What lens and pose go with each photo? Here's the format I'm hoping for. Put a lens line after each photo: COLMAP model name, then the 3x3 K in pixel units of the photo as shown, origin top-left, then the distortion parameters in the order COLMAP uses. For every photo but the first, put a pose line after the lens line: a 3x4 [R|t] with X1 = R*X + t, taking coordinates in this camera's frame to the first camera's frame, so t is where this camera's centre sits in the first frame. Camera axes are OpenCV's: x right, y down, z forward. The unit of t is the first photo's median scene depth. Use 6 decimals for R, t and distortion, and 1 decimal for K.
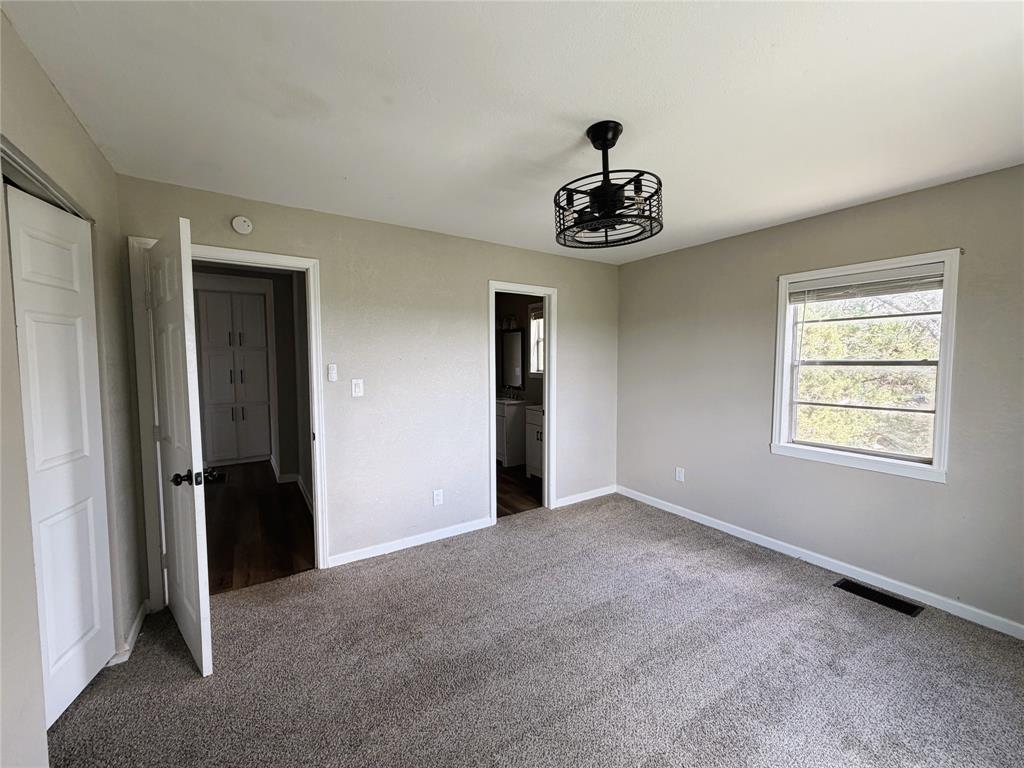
lens RADIAL K [[409.7, 0, 515.1], [0, 409.7, 383.5], [0, 0, 1]] dist [-0.003575, 0.001392]
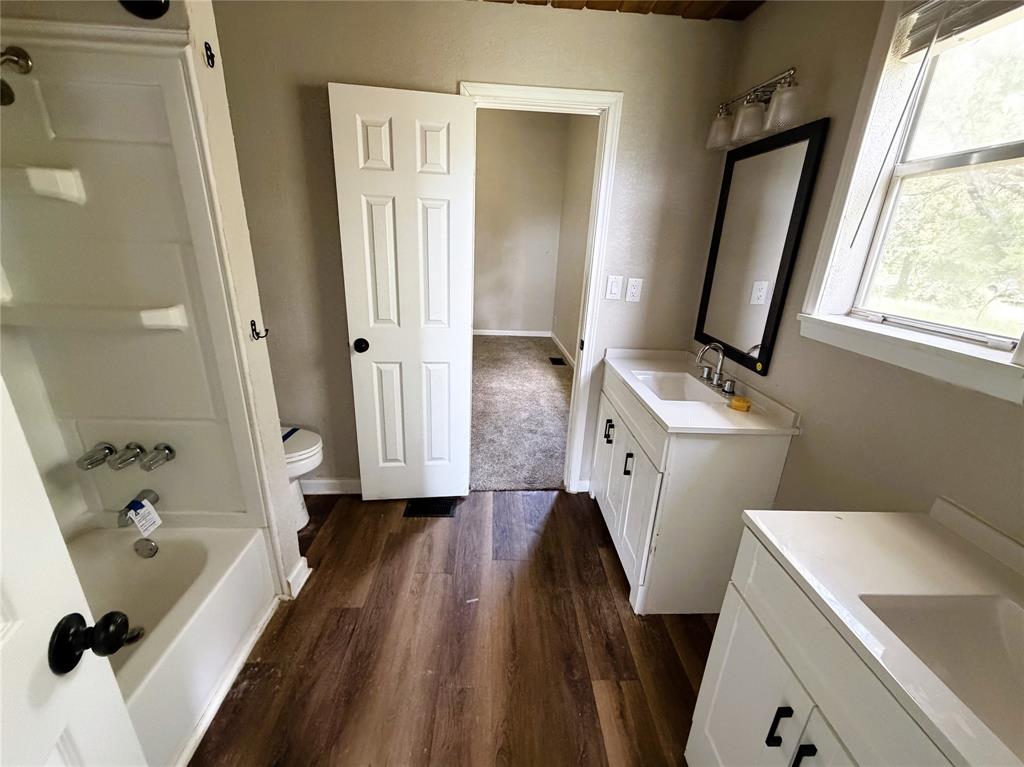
lens RADIAL K [[409.7, 0, 514.2], [0, 409.7, 381.0], [0, 0, 1]] dist [-0.003575, 0.001392]
pose [[0.860027, 0.203876, -0.467747, 0.006400], [-0.072483, 0.956224, 0.283516, -0.043256], [0.505073, -0.209927, 0.837157, 0.675064]]
